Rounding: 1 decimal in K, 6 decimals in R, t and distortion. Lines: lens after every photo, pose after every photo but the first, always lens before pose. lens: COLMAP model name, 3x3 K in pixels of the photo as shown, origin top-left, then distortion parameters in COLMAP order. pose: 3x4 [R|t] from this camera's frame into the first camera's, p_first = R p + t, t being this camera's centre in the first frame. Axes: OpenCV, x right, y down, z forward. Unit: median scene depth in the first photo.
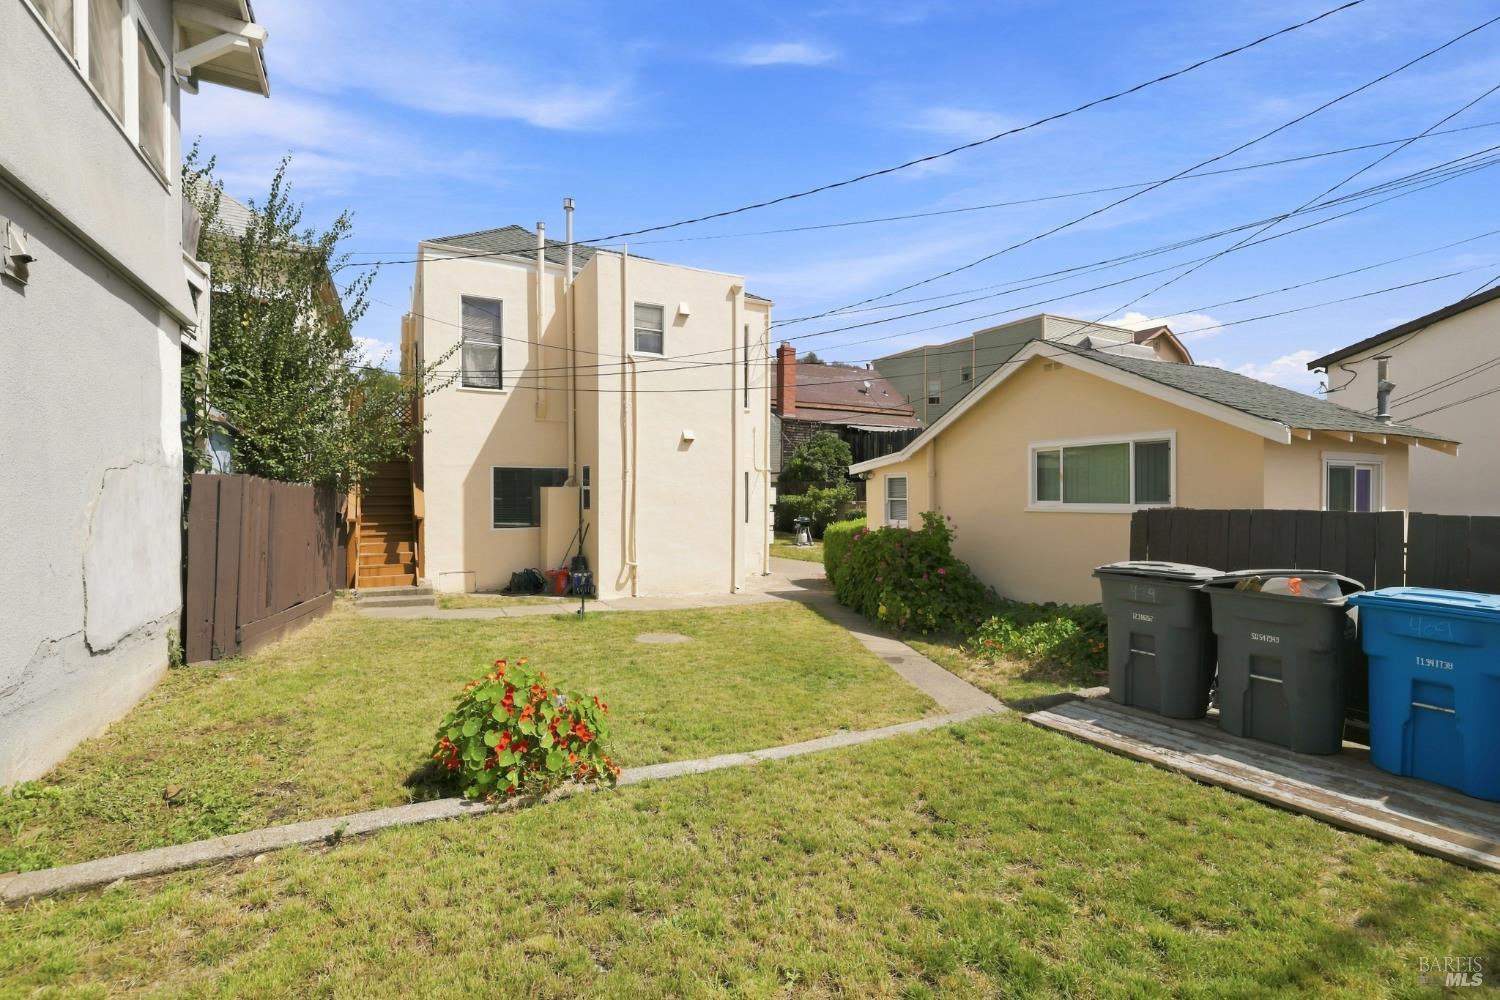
lens RADIAL K [[633.4, 0, 733.6], [0, 633.4, 493.8], [0, 0, 1]] dist [-0.000850, -0.000263]
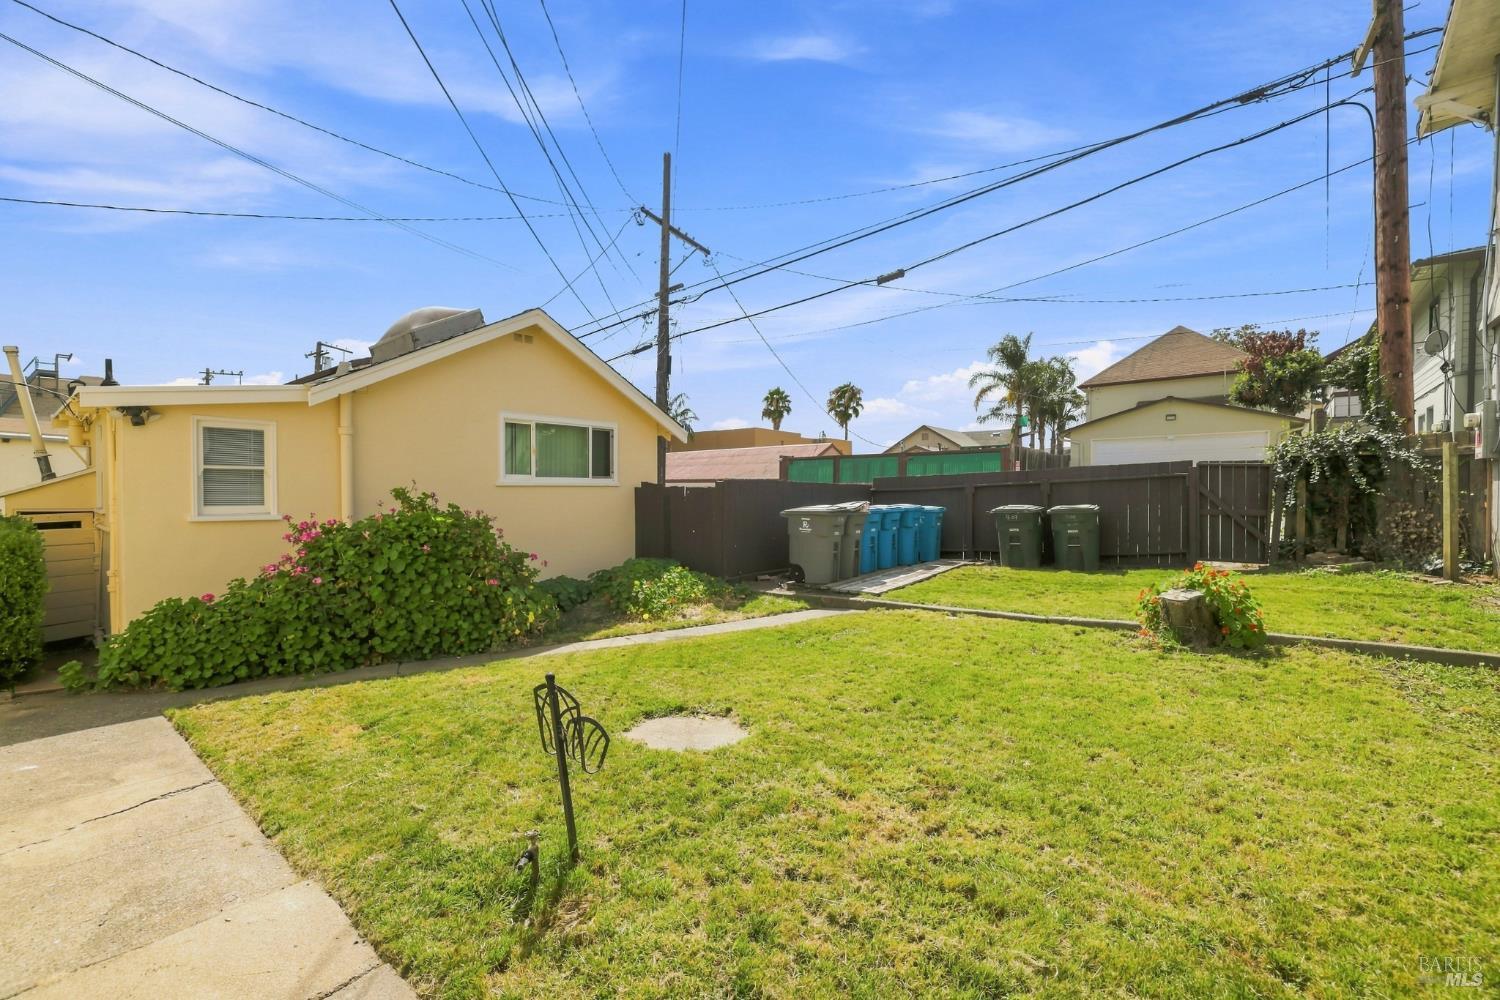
lens RADIAL K [[633.4, 0, 733.6], [0, 633.4, 493.8], [0, 0, 1]] dist [-0.000850, -0.000263]
pose [[-0.365701, -0.005242, 0.930717, -0.537040], [-0.003056, 0.999986, 0.004431, 0.036185], [-0.930727, -0.001223, -0.365712, 1.047263]]
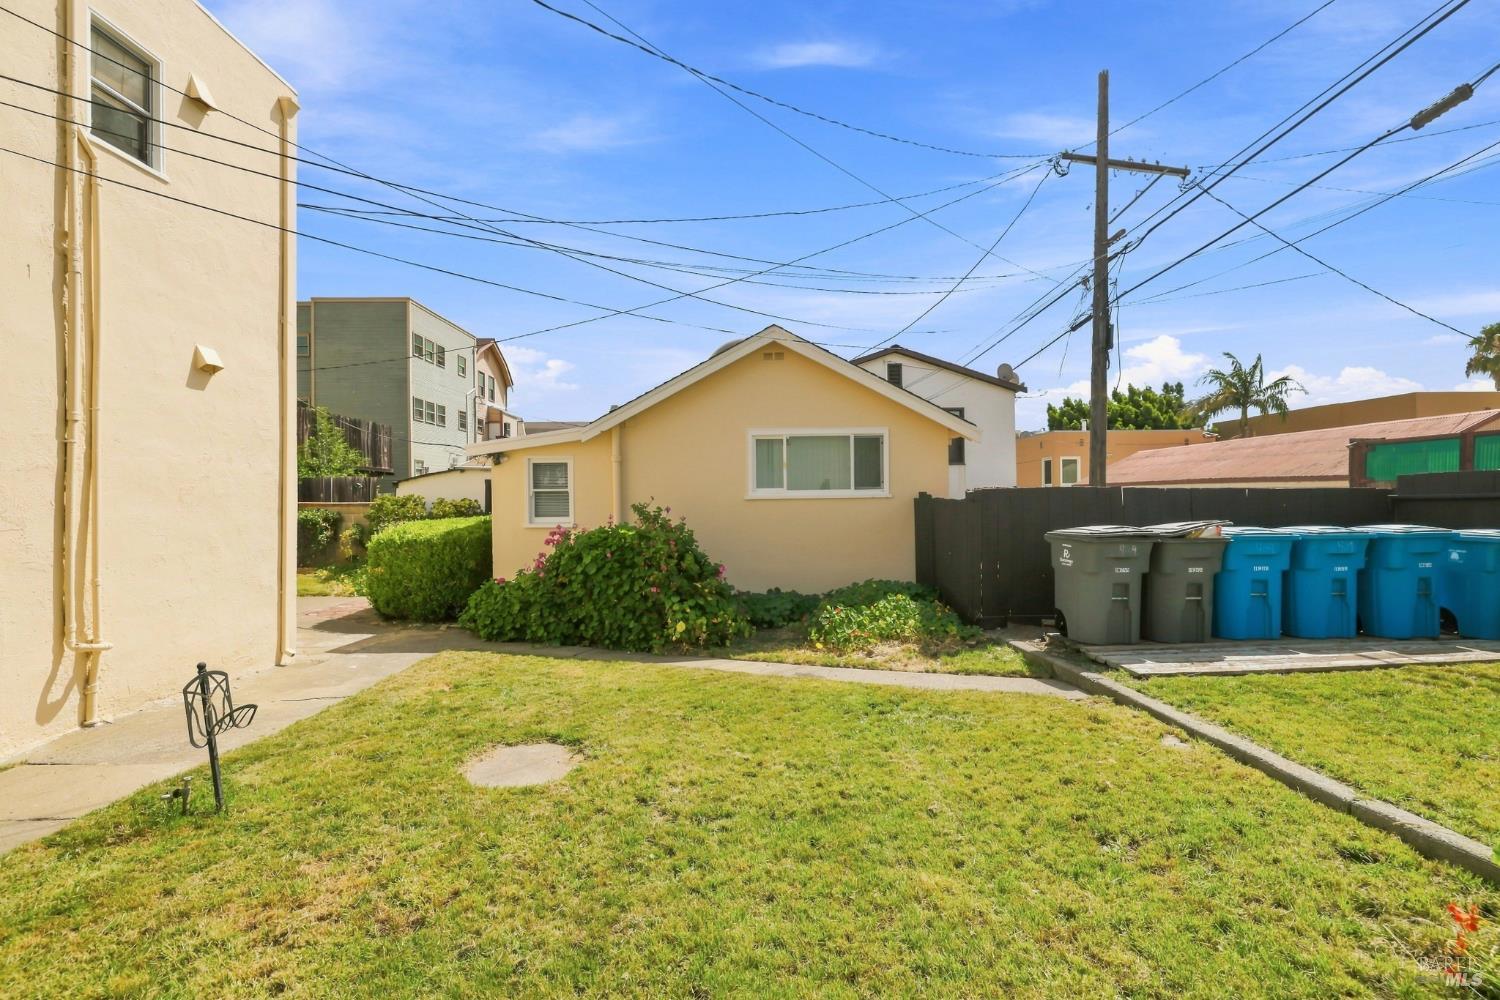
lens RADIAL K [[633.4, 0, 733.6], [0, 633.4, 493.8], [0, 0, 1]] dist [-0.000850, -0.000263]
pose [[0.466548, -0.004365, 0.884485, -0.427269], [0.009693, 0.999953, -0.000178, 0.020258], [-0.884443, 0.008656, 0.466568, 0.577284]]
